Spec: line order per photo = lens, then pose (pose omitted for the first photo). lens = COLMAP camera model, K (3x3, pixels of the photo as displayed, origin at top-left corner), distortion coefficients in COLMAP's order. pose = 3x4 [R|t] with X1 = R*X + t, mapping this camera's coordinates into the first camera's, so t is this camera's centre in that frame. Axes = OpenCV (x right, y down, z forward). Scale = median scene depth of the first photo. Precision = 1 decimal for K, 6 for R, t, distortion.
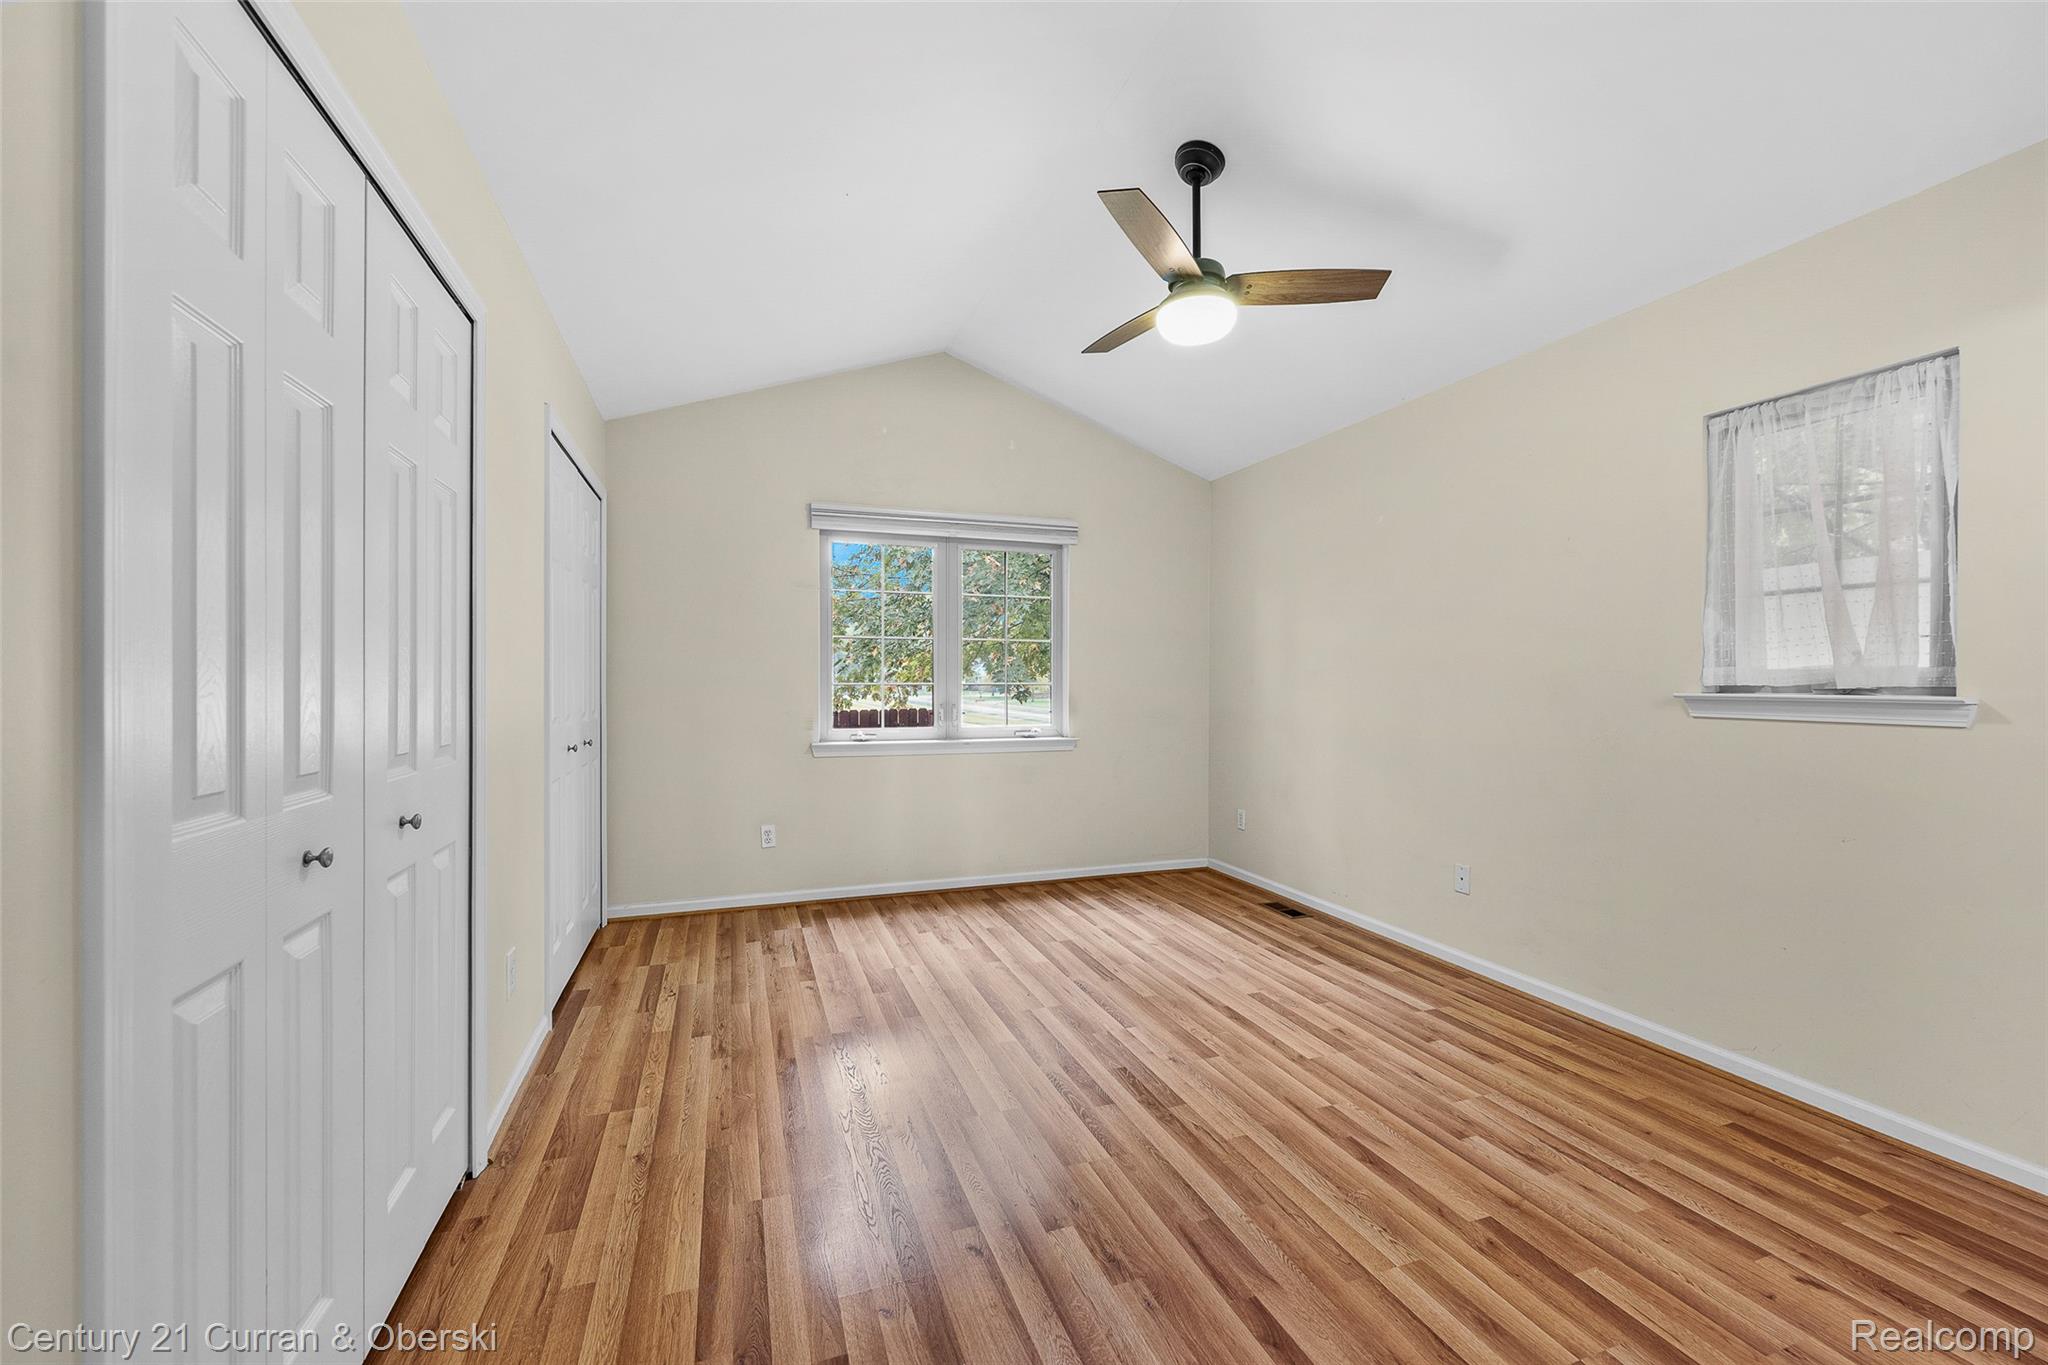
lens RADIAL K [[821.3, 0, 1023.4], [0, 821.3, 680.1], [0, 0, 1]] dist [-0.000314, -0.000167]
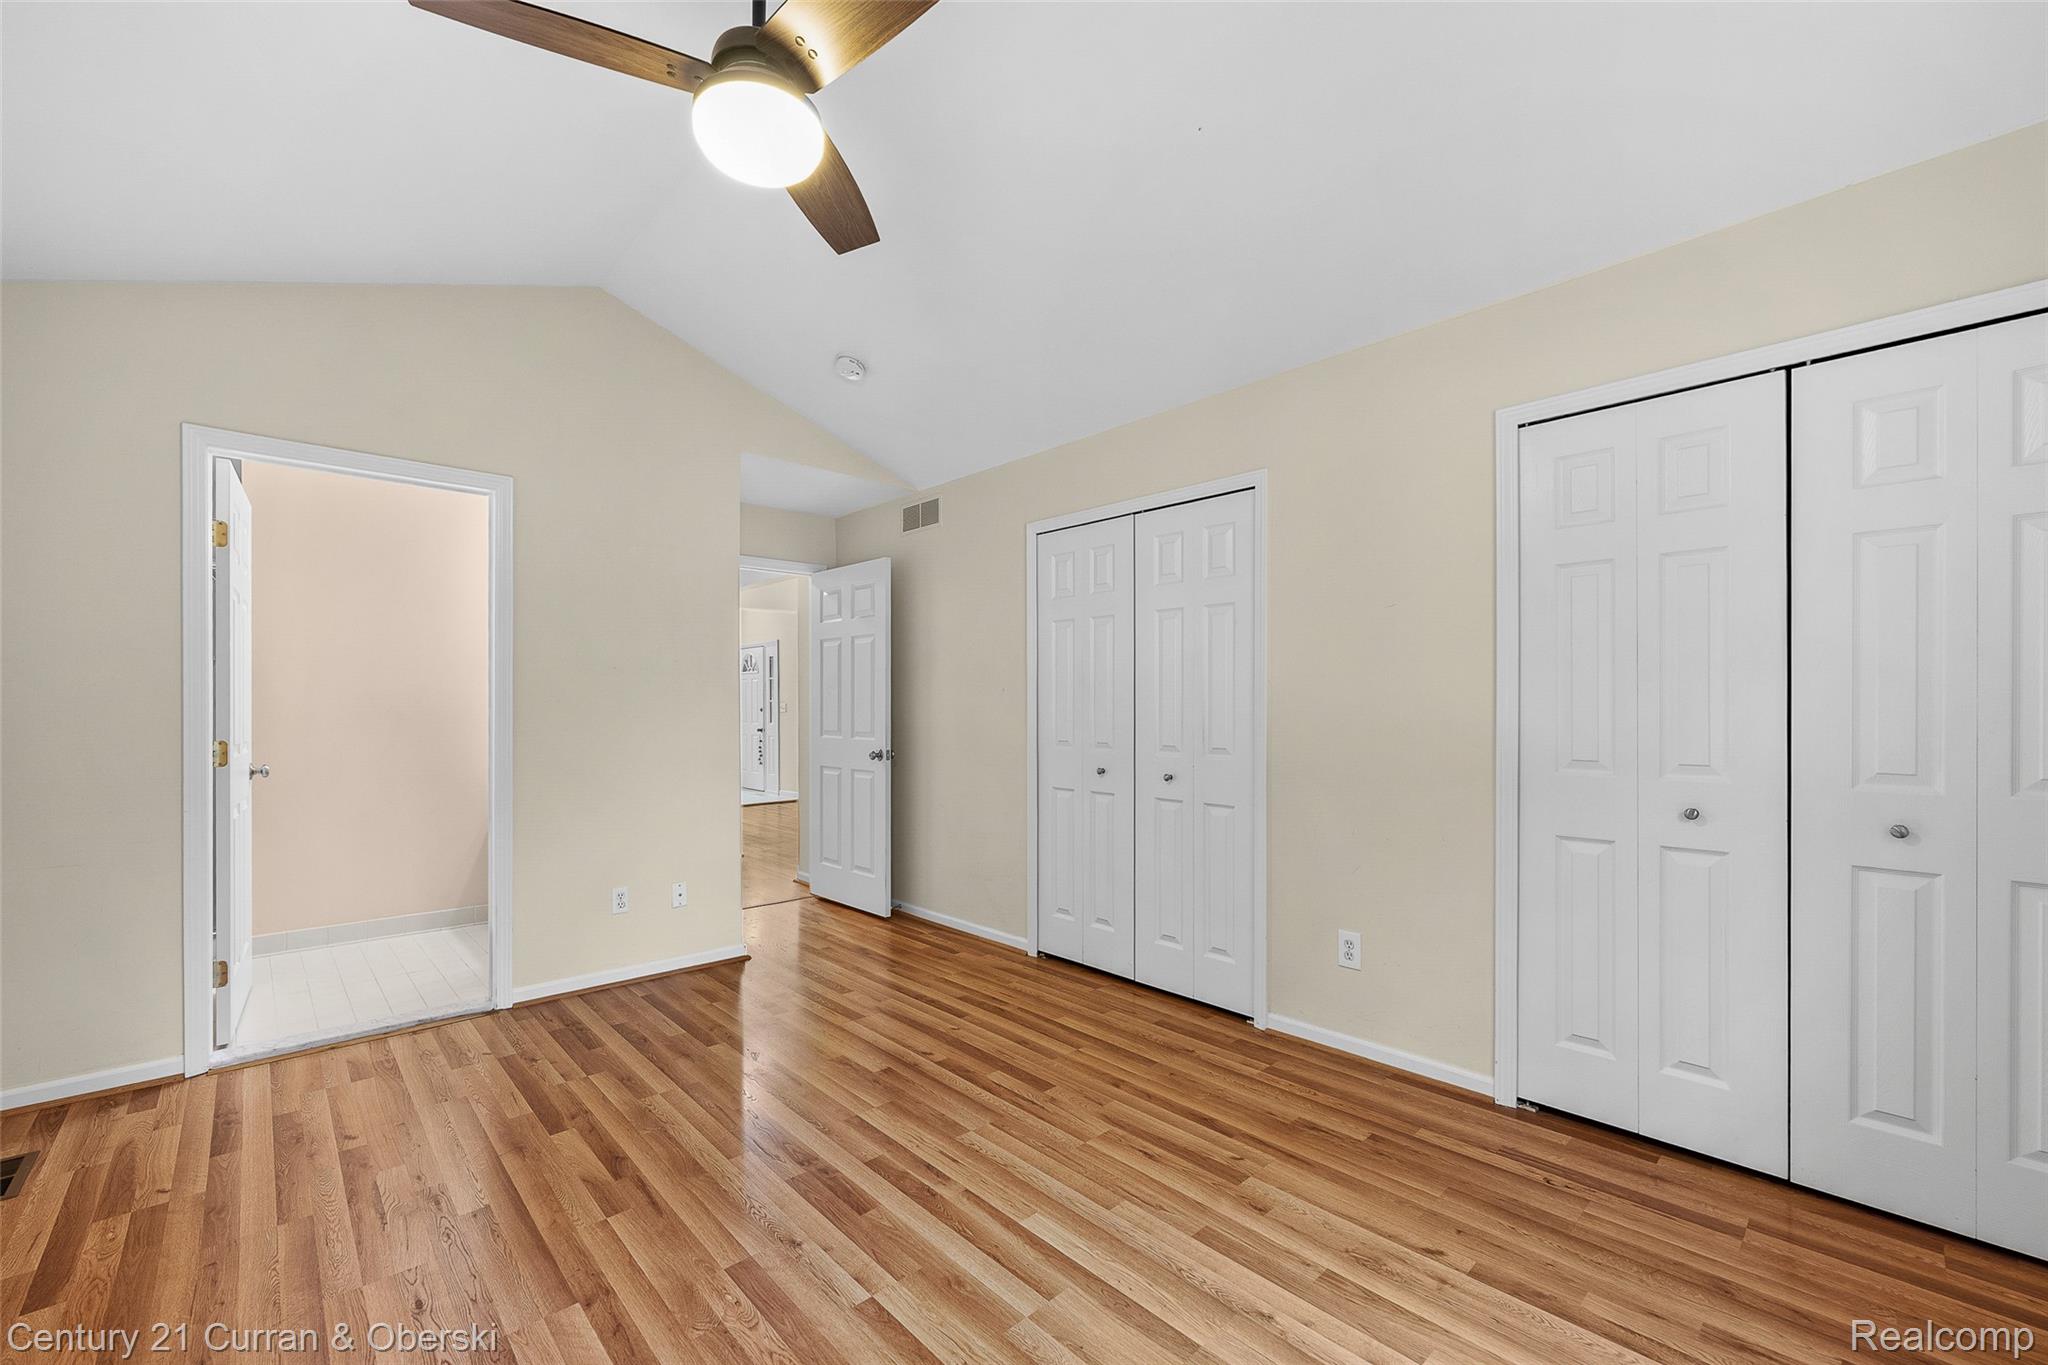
lens RADIAL K [[835.8, 0, 1017.2], [0, 835.8, 708.3], [0, 0, 1]] dist [0.000646, 0.000026]
pose [[-0.921580, -0.002208, -0.388182, 0.301953], [-0.000803, 0.999993, -0.003780, -0.001447], [0.388187, -0.003172, -0.921575, 1.832103]]
